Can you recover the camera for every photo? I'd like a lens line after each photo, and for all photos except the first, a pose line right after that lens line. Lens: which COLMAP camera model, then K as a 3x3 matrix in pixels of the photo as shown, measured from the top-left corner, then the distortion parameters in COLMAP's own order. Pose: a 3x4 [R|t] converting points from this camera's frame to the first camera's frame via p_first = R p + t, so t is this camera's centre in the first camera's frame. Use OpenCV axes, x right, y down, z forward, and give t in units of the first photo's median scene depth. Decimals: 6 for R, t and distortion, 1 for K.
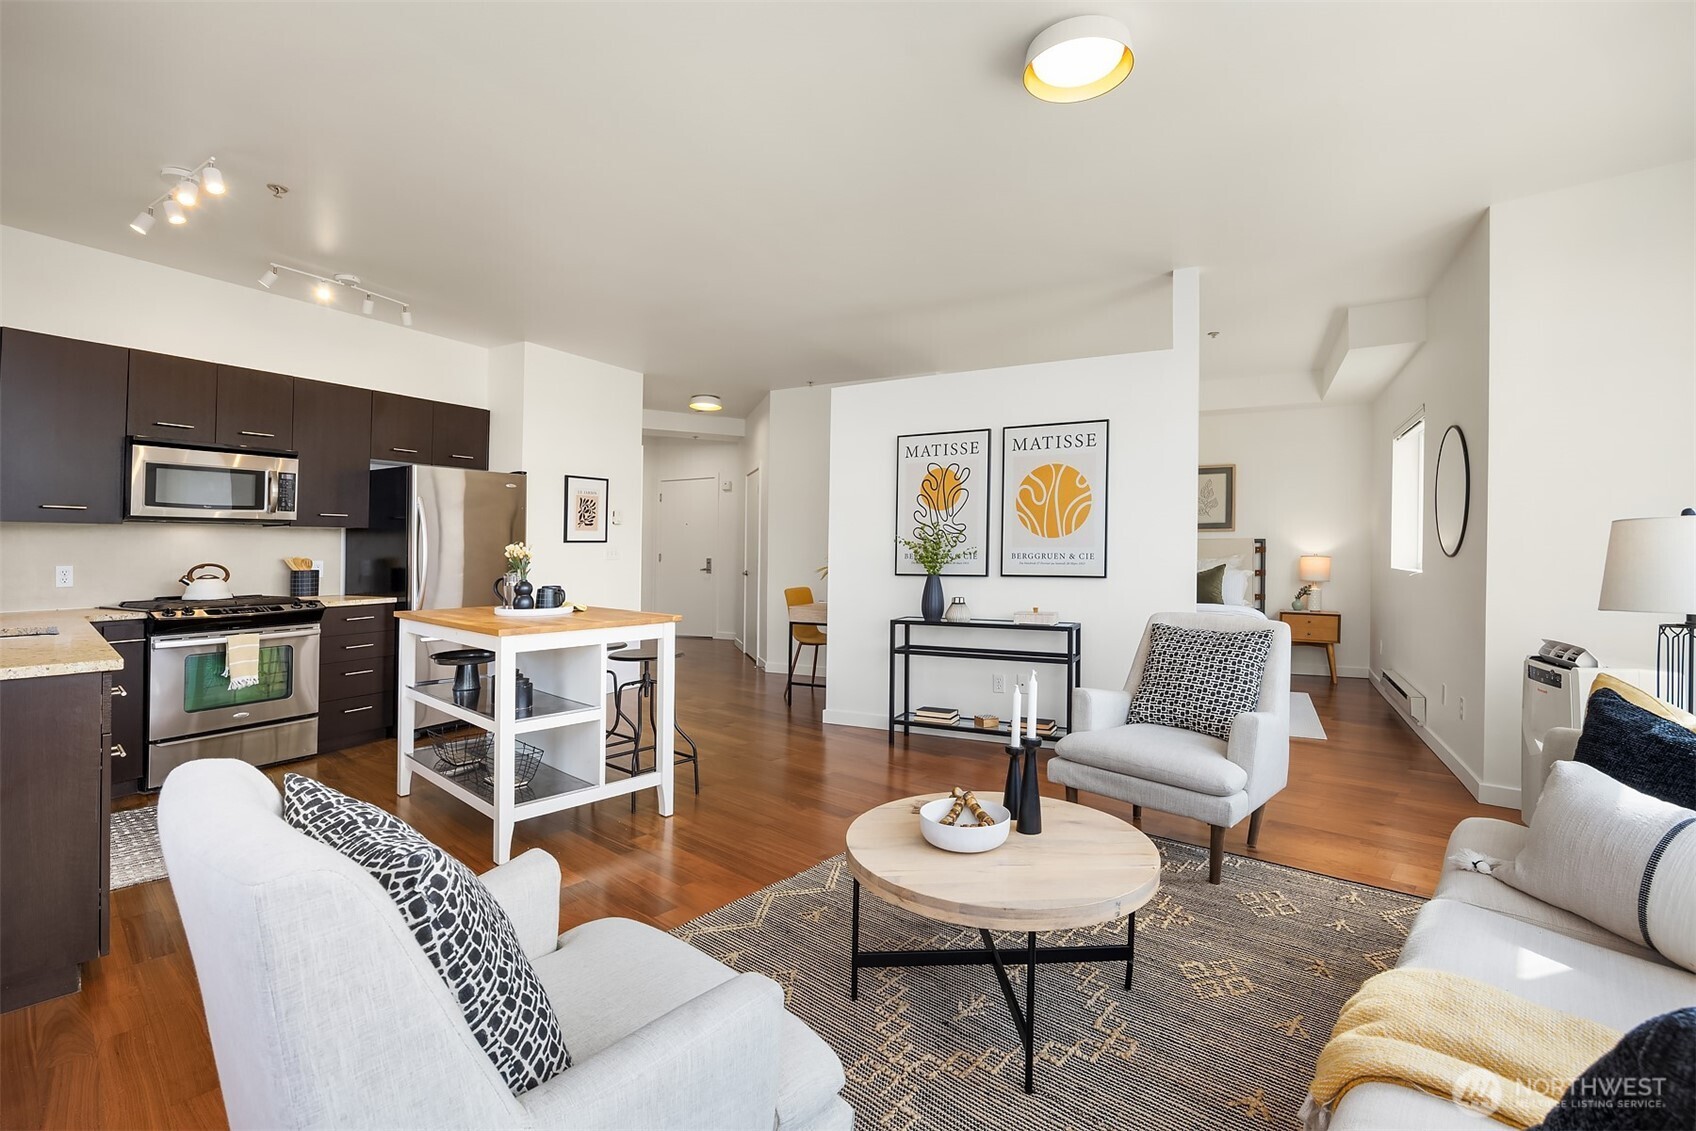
lens RADIAL K [[779.2, 0, 848.0], [0, 779.2, 565.5], [0, 0, 1]] dist [0.000615, -0.000113]
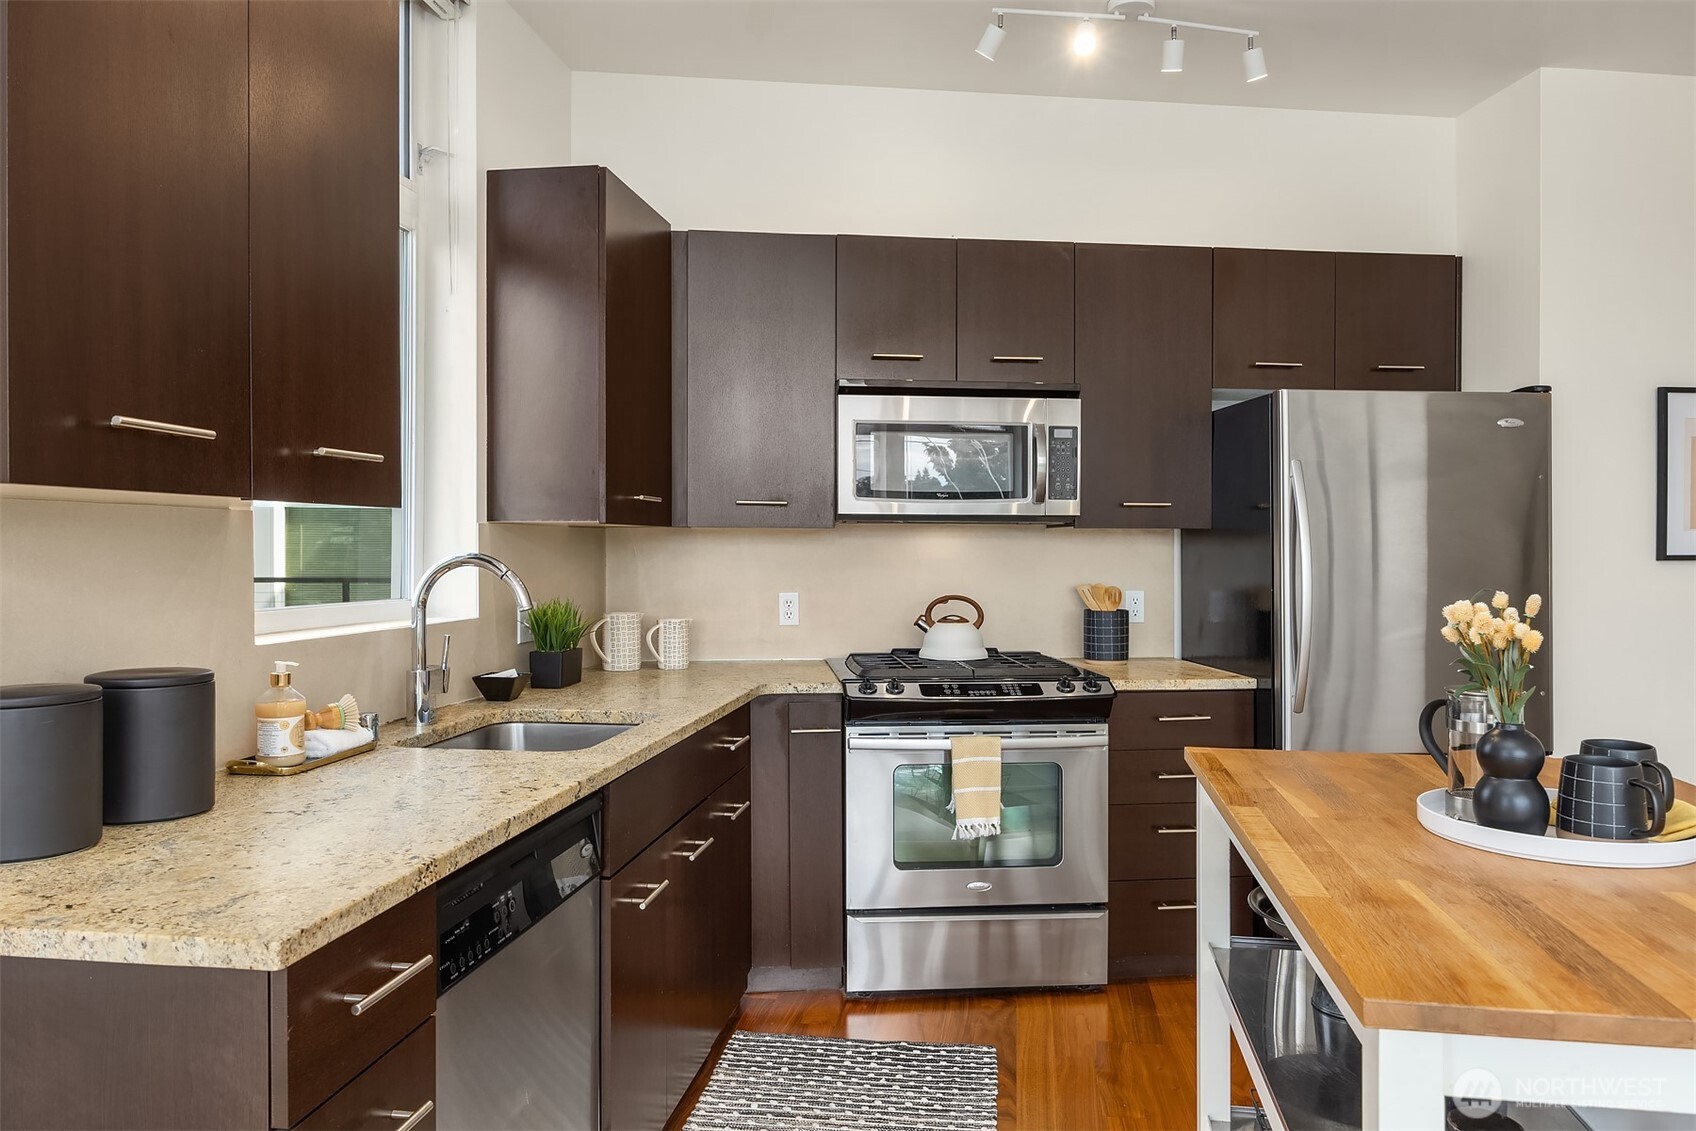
lens RADIAL K [[1215.6, 0, 848.3], [0, 1215.6, 481.4], [0, 0, 1]] dist [-0.001147, -0.002638]
pose [[0.594654, -0.036772, -0.803140, -0.149034], [-0.023199, 0.997753, -0.062859, -0.027221], [0.803647, 0.056011, 0.592465, 0.400276]]
